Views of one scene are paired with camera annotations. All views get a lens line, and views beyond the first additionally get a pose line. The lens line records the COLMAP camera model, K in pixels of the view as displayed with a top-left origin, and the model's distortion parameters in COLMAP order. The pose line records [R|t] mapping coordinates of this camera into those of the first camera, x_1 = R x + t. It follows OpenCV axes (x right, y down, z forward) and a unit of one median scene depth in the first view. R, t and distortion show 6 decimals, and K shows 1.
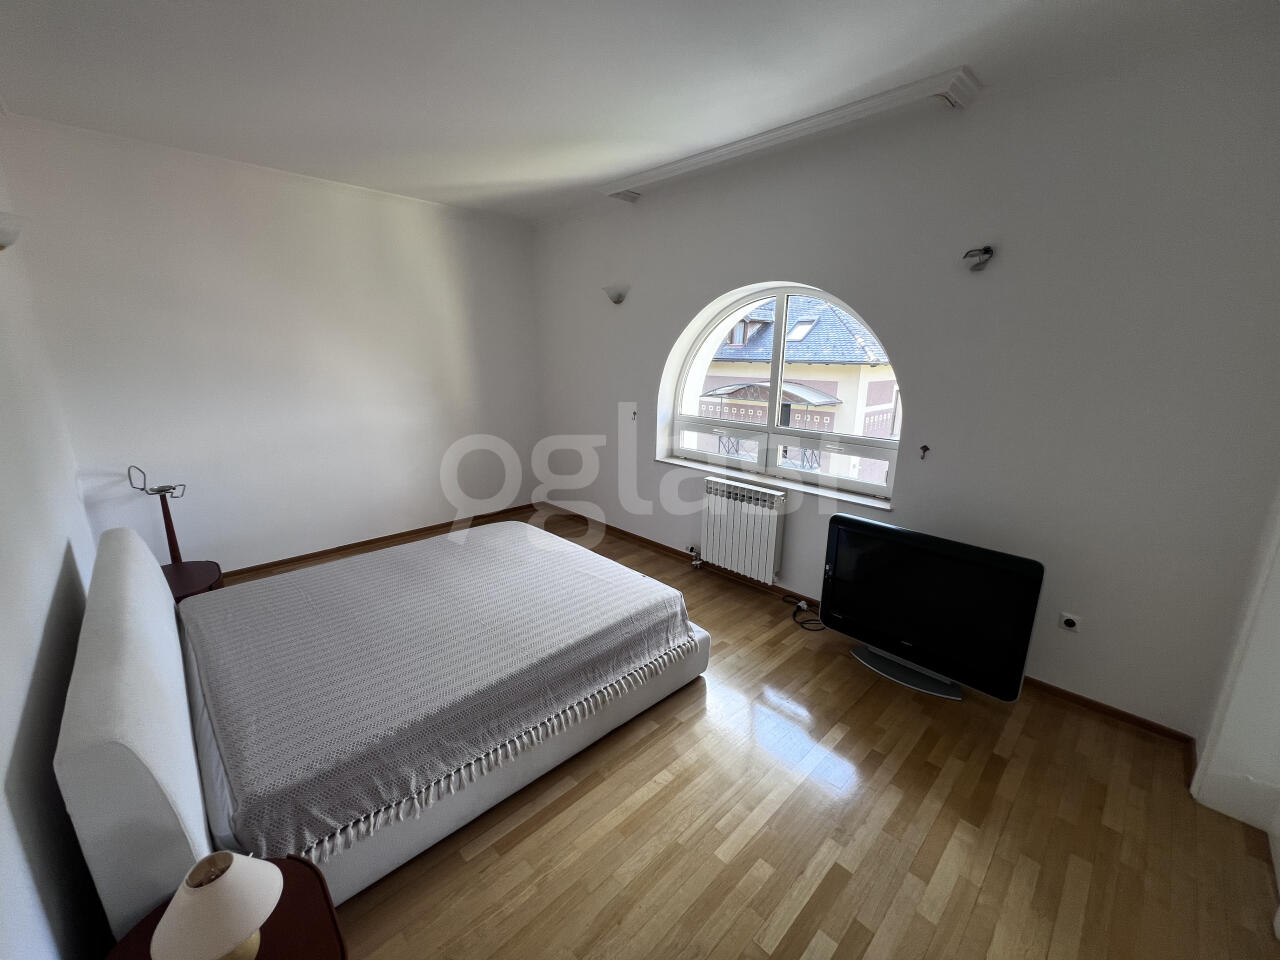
lens RADIAL K [[512.4, 0, 641.8], [0, 512.4, 483.1], [0, 0, 1]] dist [0.000265, -0.000135]
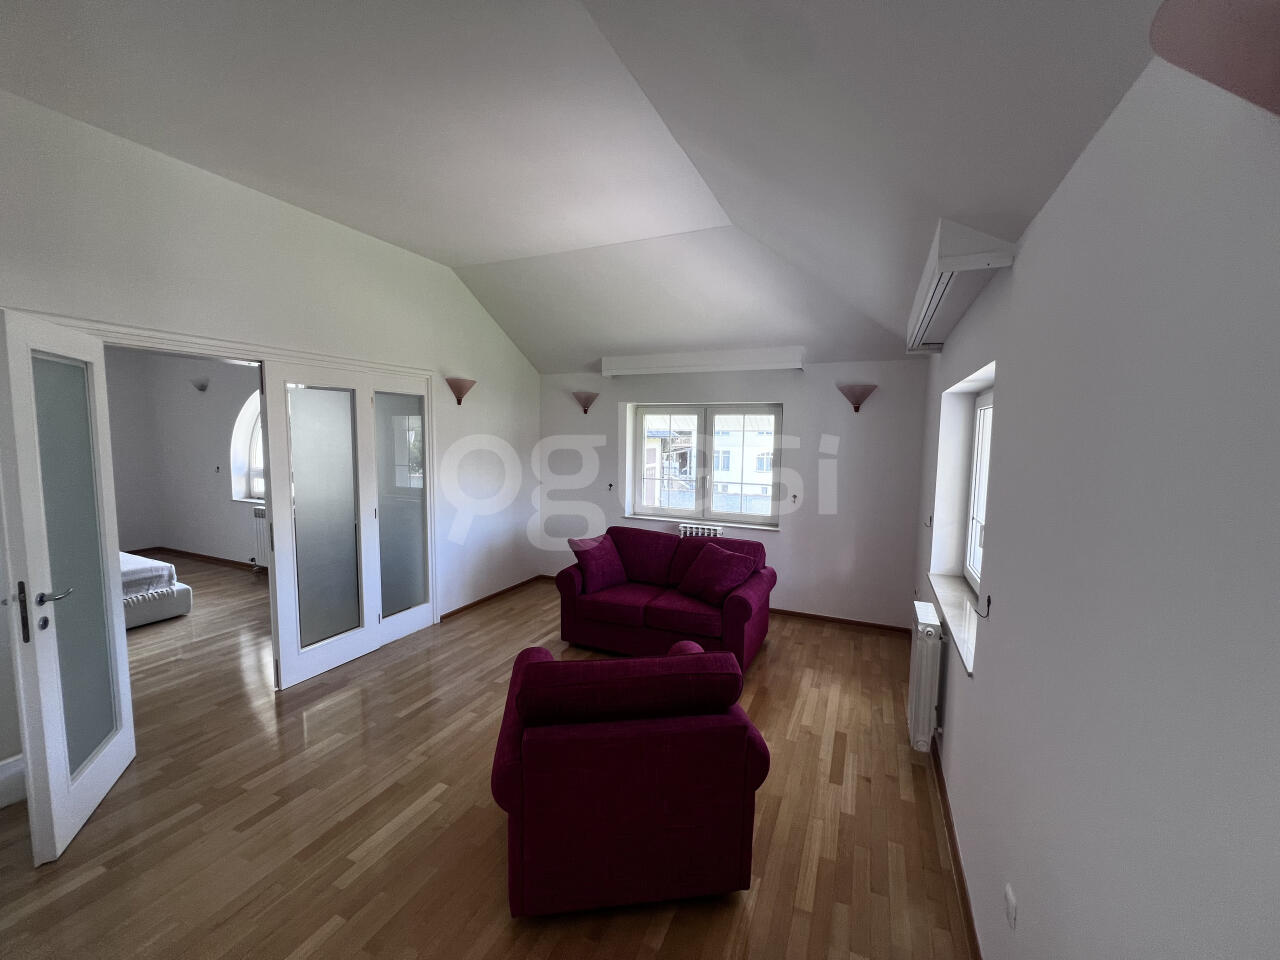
lens RADIAL K [[513.2, 0, 640.0], [0, 513.2, 480.0], [0, 0, 1]] dist [-0.000301, 0.000262]
pose [[0.930675, -0.030572, 0.364568, 0.617186], [0.087160, 0.986337, -0.139792, 0.214994], [-0.355313, 0.161877, 0.920624, -0.762452]]
